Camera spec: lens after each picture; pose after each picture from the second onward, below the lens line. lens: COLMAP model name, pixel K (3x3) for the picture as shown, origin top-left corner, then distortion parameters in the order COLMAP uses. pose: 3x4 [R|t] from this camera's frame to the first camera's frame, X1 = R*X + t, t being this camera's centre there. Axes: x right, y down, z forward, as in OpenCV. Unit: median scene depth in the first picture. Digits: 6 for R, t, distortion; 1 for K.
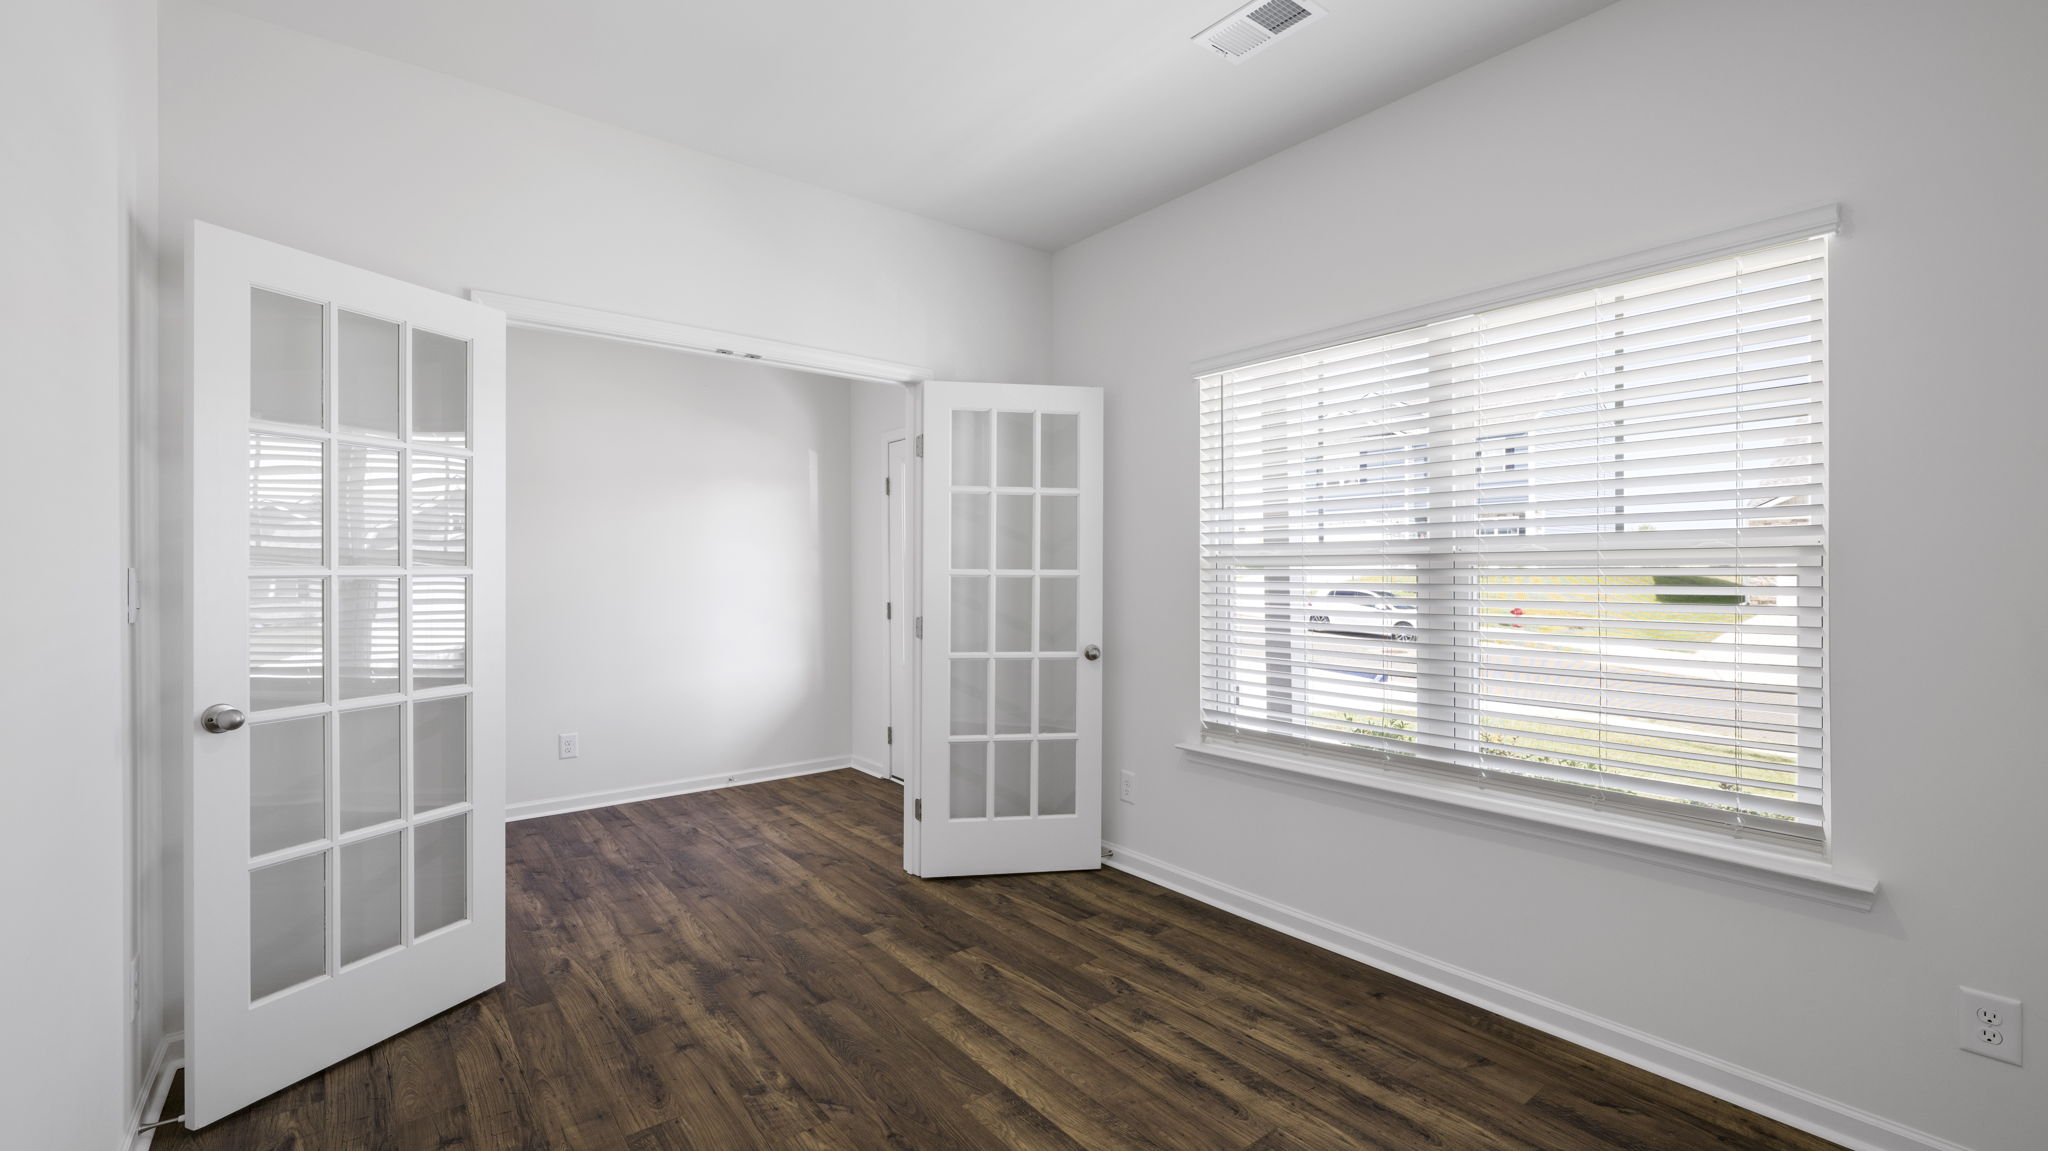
lens RADIAL K [[821.6, 0, 1012.6], [0, 821.6, 585.3], [0, 0, 1]] dist [0.002983, -0.000736]
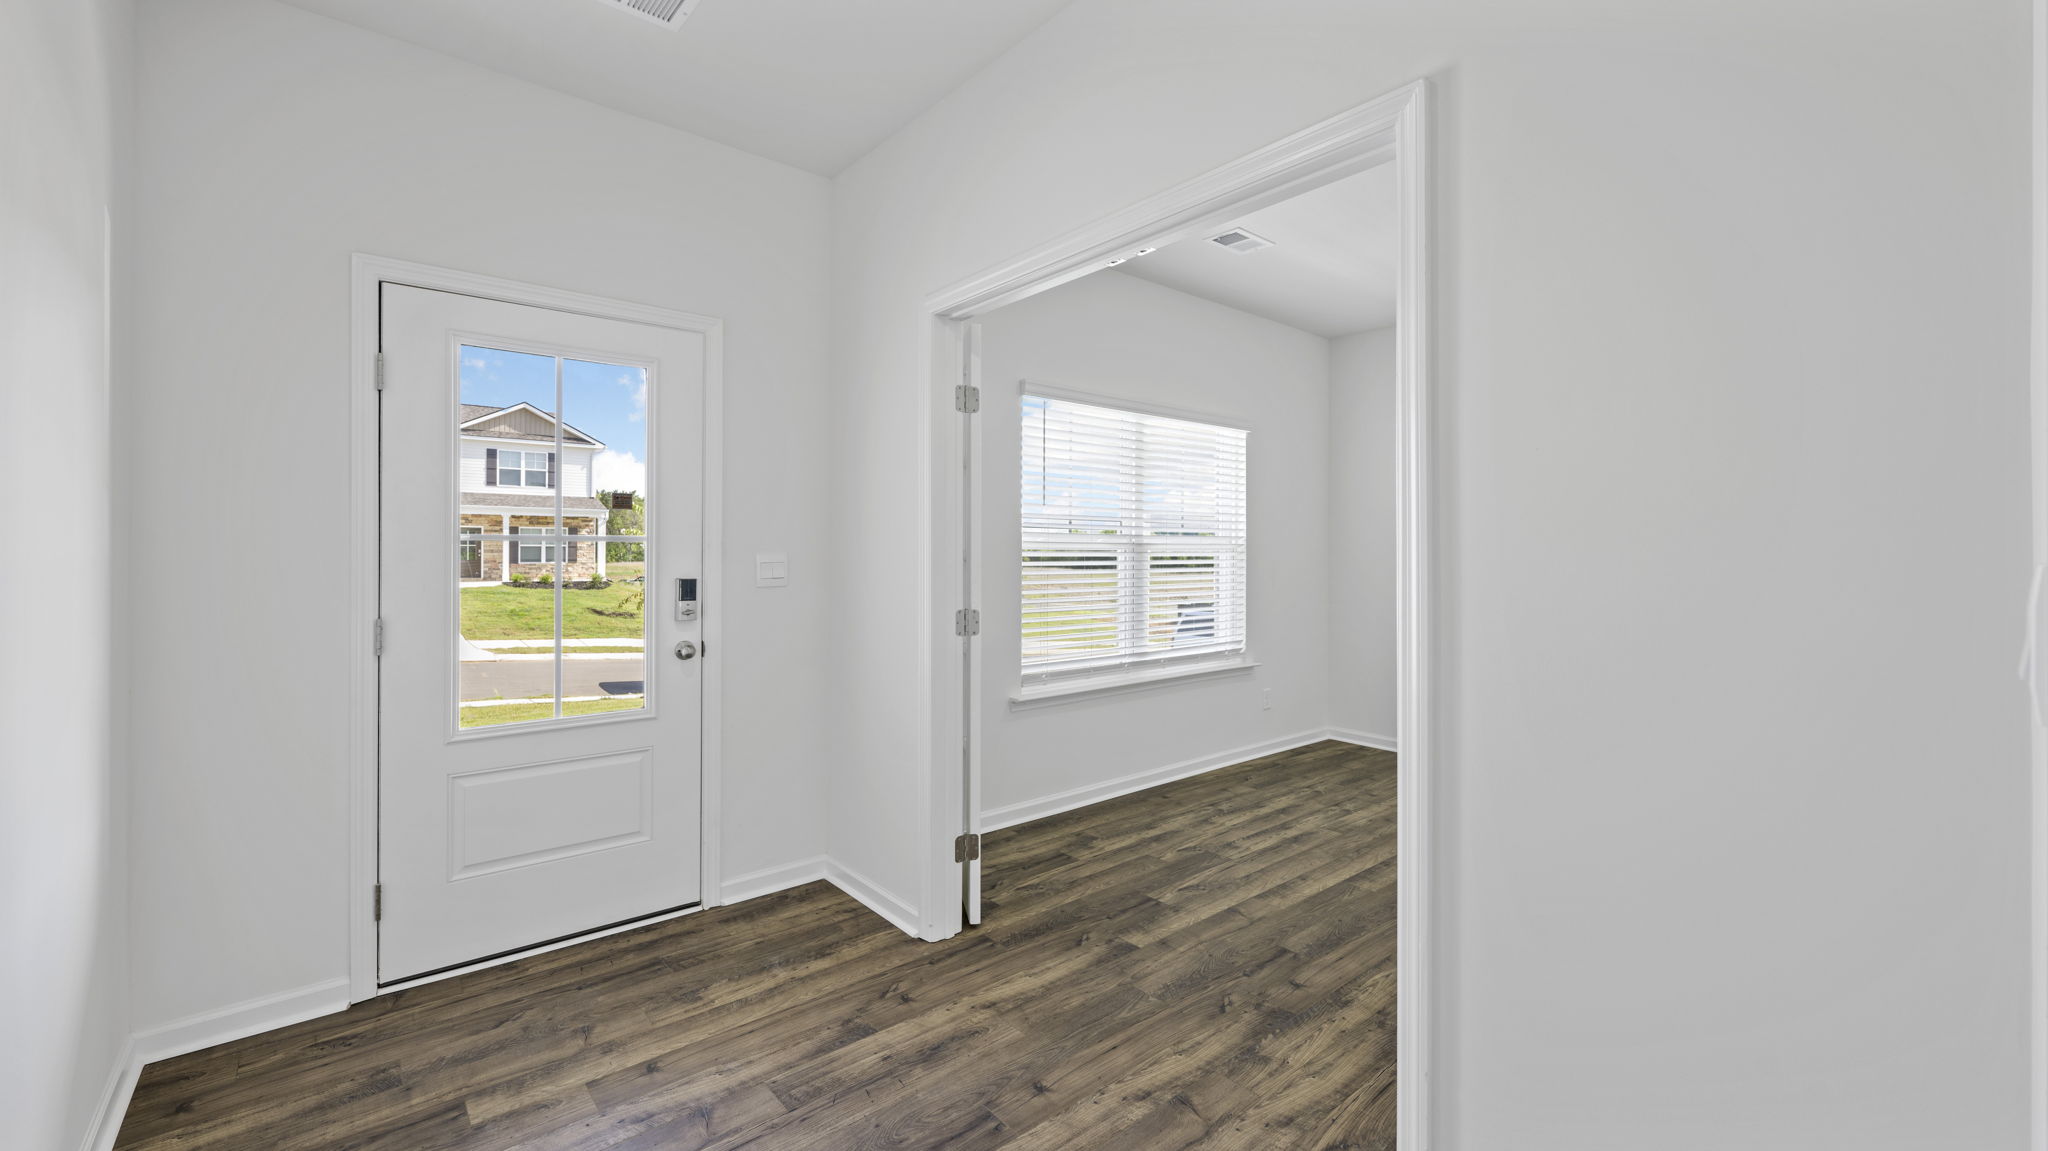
lens RADIAL K [[821.6, 0, 1012.4], [0, 821.6, 554.7], [0, 0, 1]] dist [0.002983, -0.000736]
pose [[-0.021688, -0.000866, 0.999764, -1.134738], [0.003968, 0.999992, 0.000952, -0.013333], [-0.999757, 0.003988, -0.021684, 1.204197]]
